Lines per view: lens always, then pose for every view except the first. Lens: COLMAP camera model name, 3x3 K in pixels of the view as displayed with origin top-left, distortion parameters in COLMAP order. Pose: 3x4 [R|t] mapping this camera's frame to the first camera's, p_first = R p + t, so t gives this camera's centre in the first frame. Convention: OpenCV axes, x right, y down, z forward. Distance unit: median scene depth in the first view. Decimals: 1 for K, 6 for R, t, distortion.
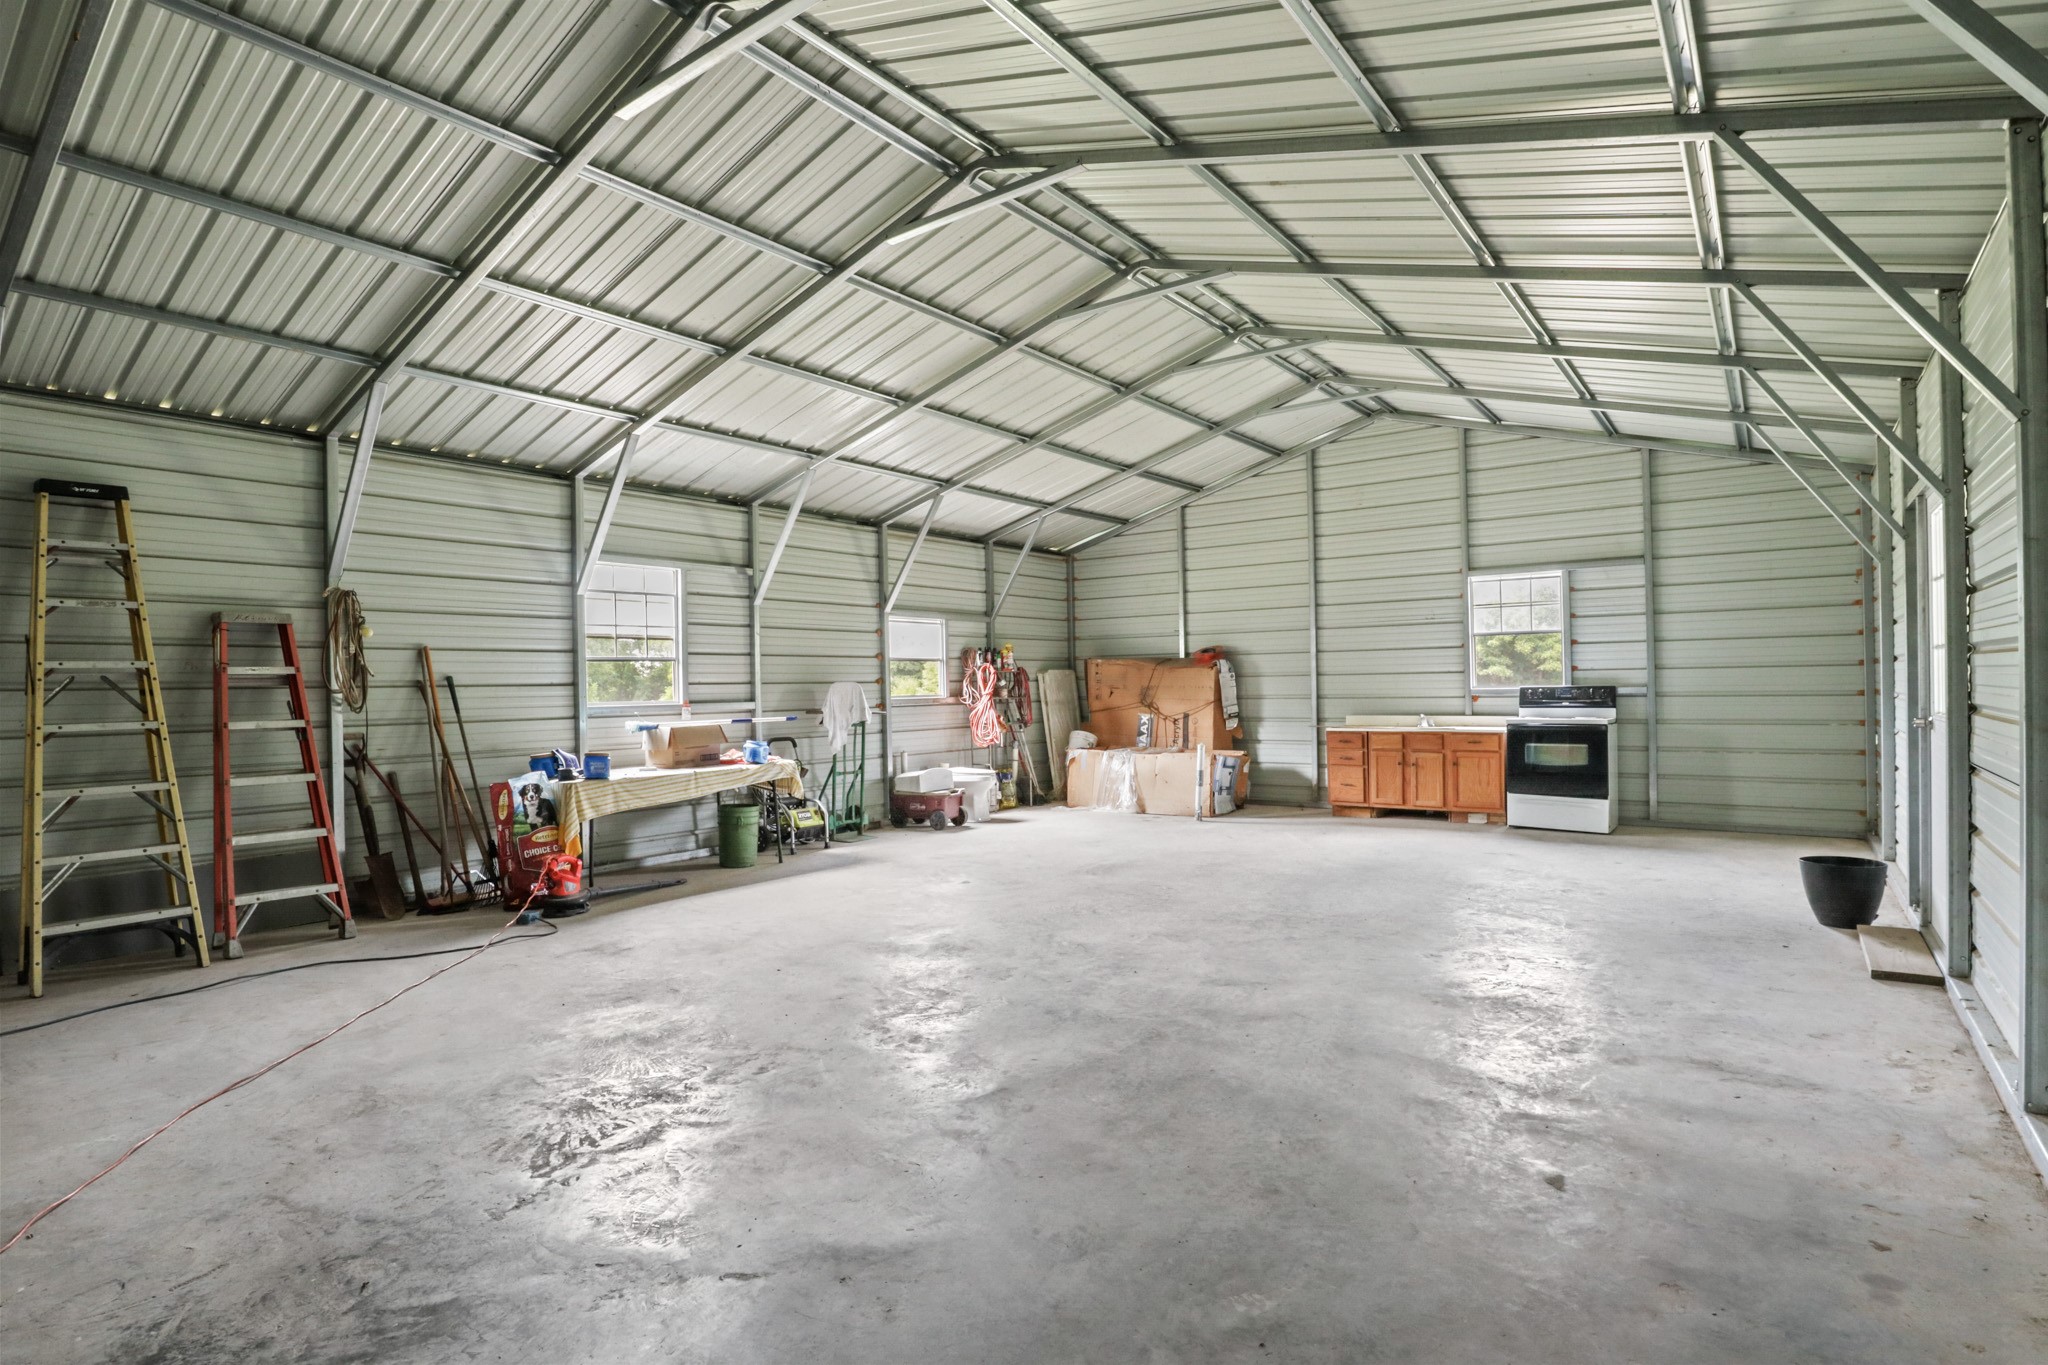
lens RADIAL K [[1082.8, 0, 950.7], [0, 1082.8, 667.2], [0, 0, 1]] dist [-0.004350, 0.001146]
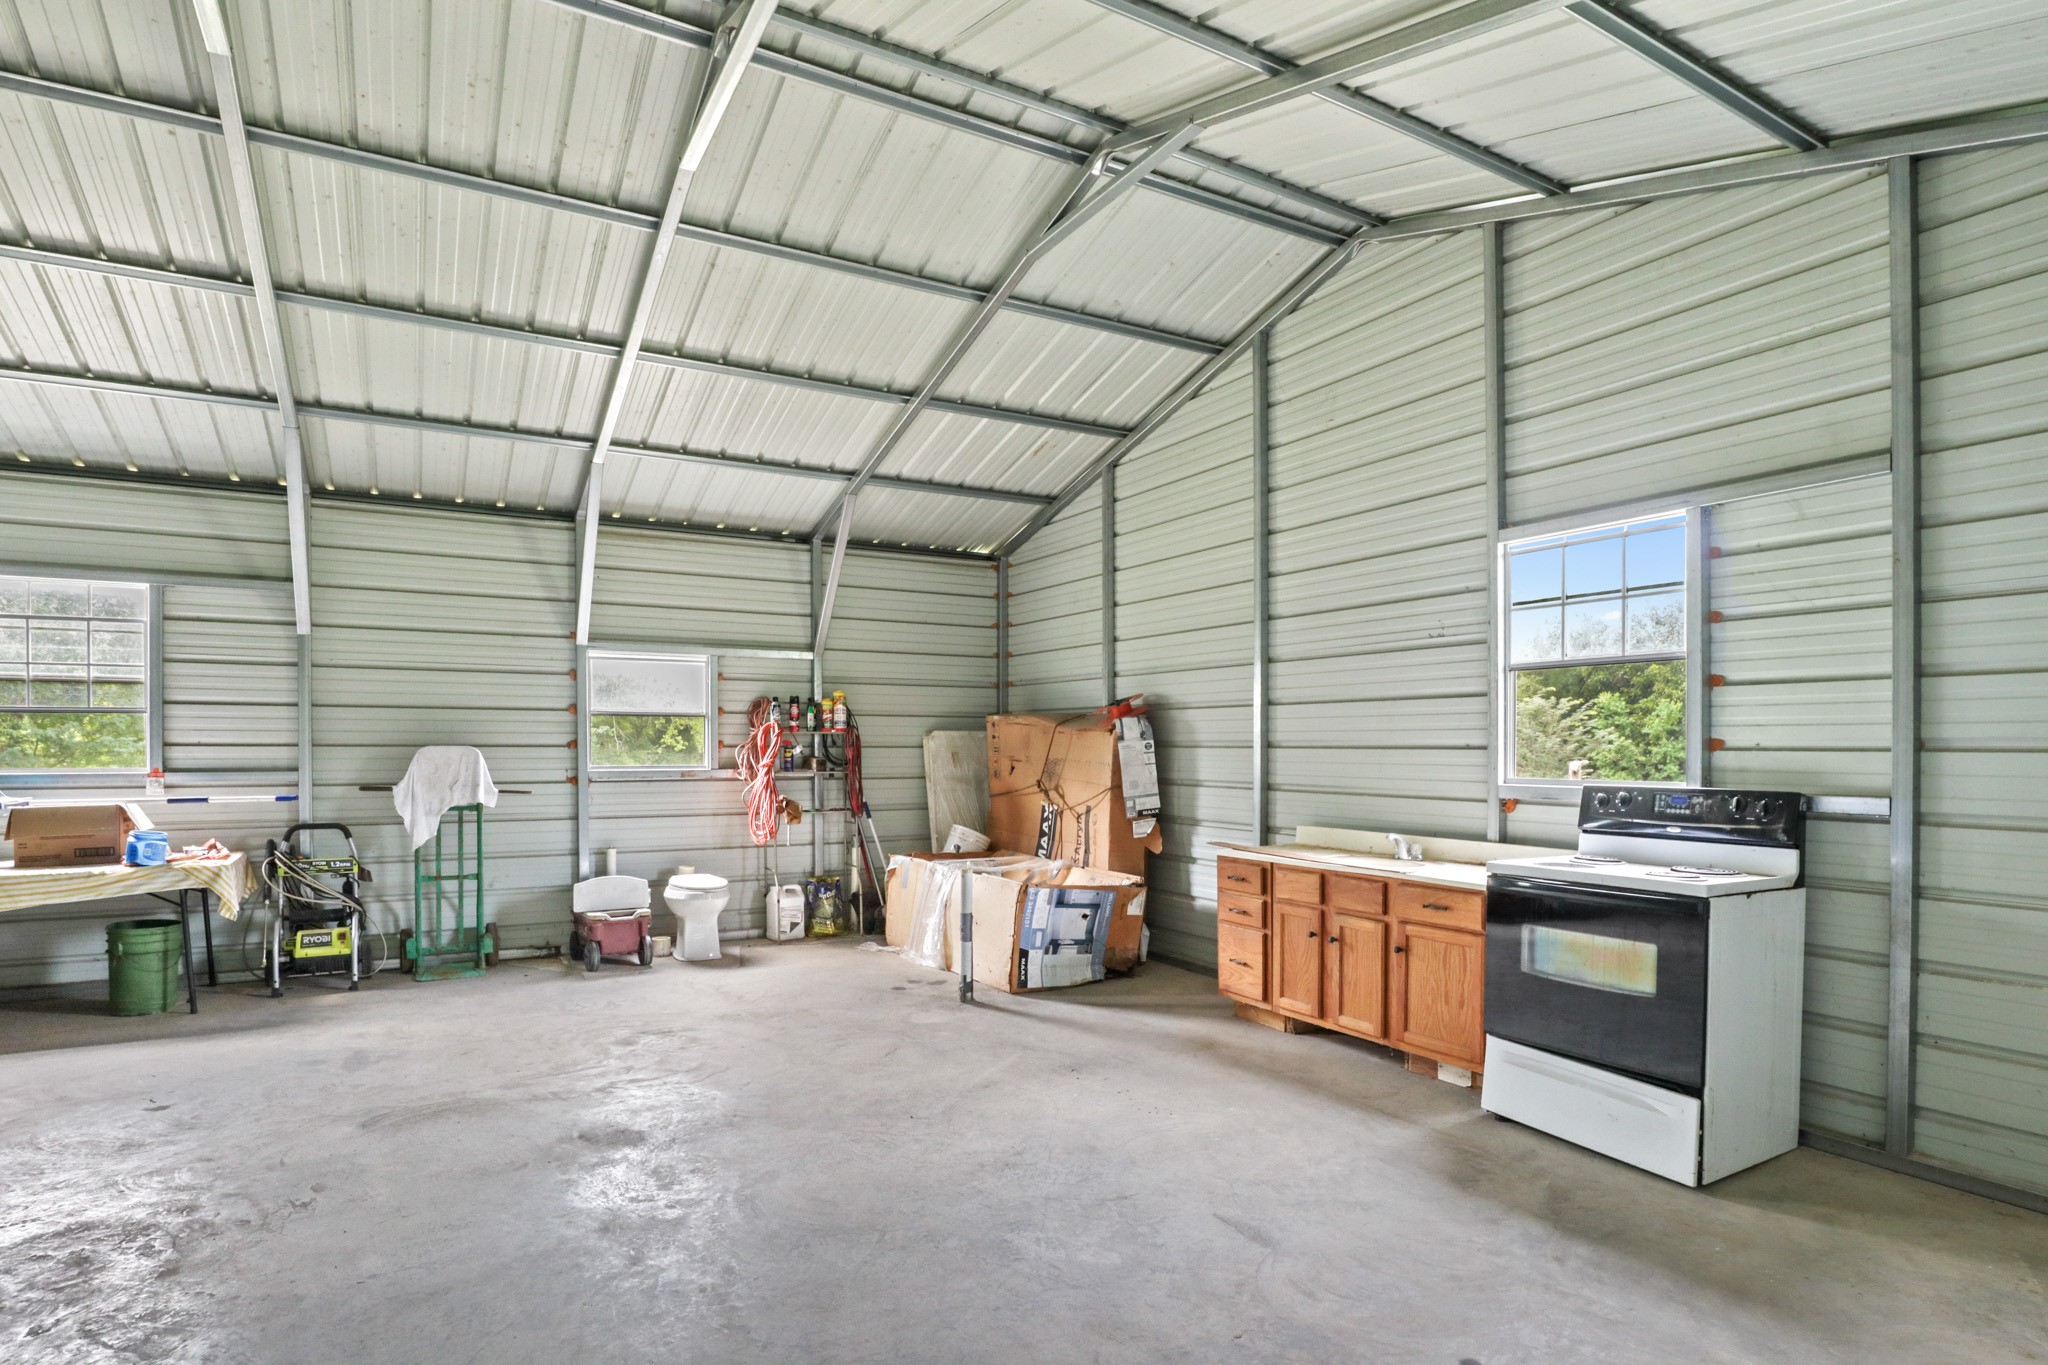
lens RADIAL K [[1082.8, 0, 971.0], [0, 1082.8, 734.6], [0, 0, 1]] dist [-0.004350, 0.001146]
pose [[0.915458, 0.014153, -0.402165, 0.457755], [-0.009489, 0.999863, 0.013586, -0.005472], [0.402302, -0.008622, 0.915466, 0.481733]]
